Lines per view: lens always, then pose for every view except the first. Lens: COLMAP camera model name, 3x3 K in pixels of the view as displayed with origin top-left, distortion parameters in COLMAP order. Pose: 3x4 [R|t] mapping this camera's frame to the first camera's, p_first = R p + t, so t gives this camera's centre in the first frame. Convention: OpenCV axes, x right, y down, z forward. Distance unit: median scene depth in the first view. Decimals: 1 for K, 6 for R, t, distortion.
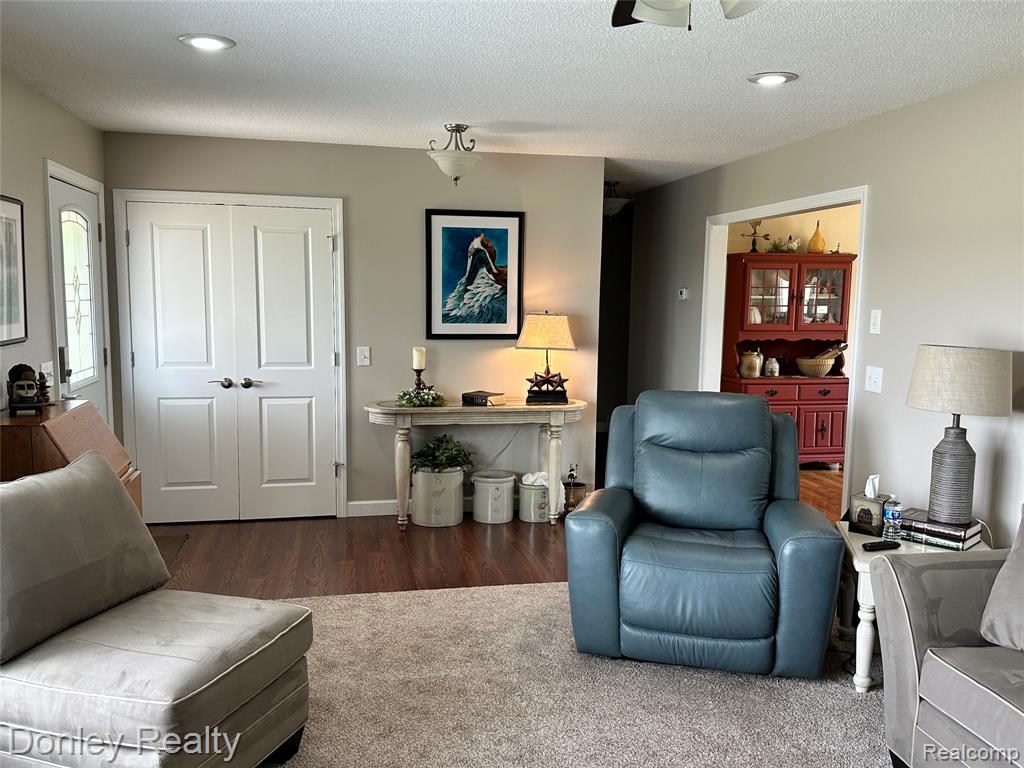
lens RADIAL K [[859.0, 0, 517.8], [0, 859.0, 391.2], [0, 0, 1]] dist [0.130074, -0.185005]
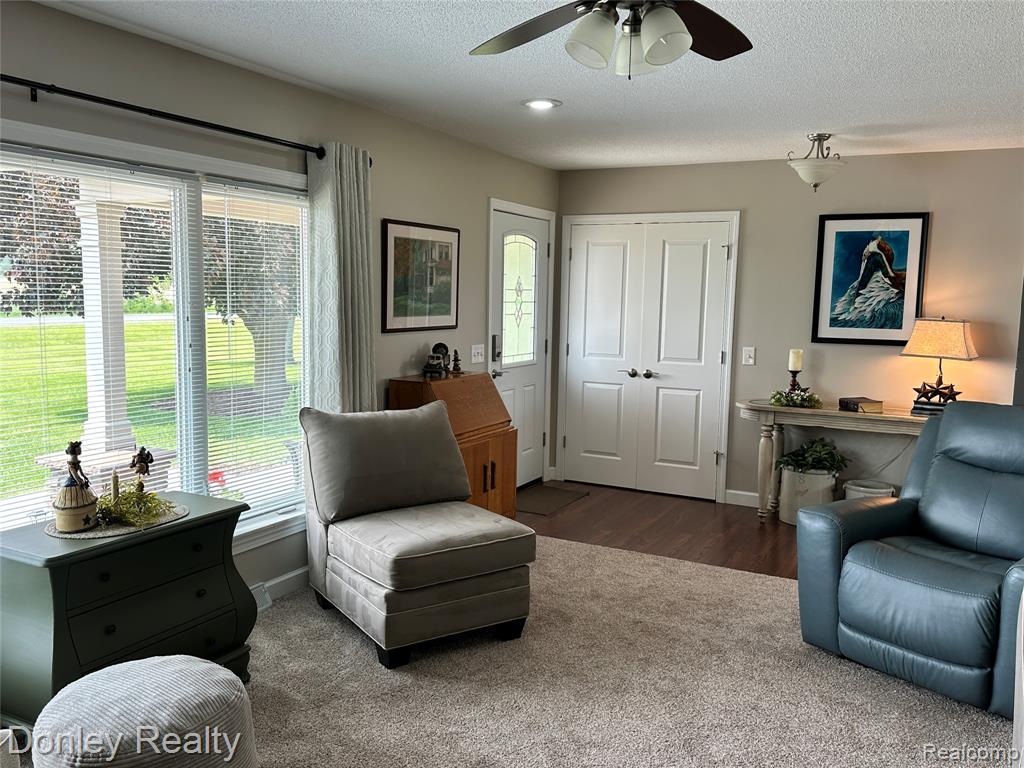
lens RADIAL K [[859.0, 0, 514.0], [0, 859.0, 389.0], [0, 0, 1]] dist [0.130074, -0.185005]
pose [[0.785418, 0.073681, -0.614564, 0.265954], [-0.083040, 0.996457, 0.013341, 0.010445], [0.613370, 0.040555, 0.788754, -0.027519]]
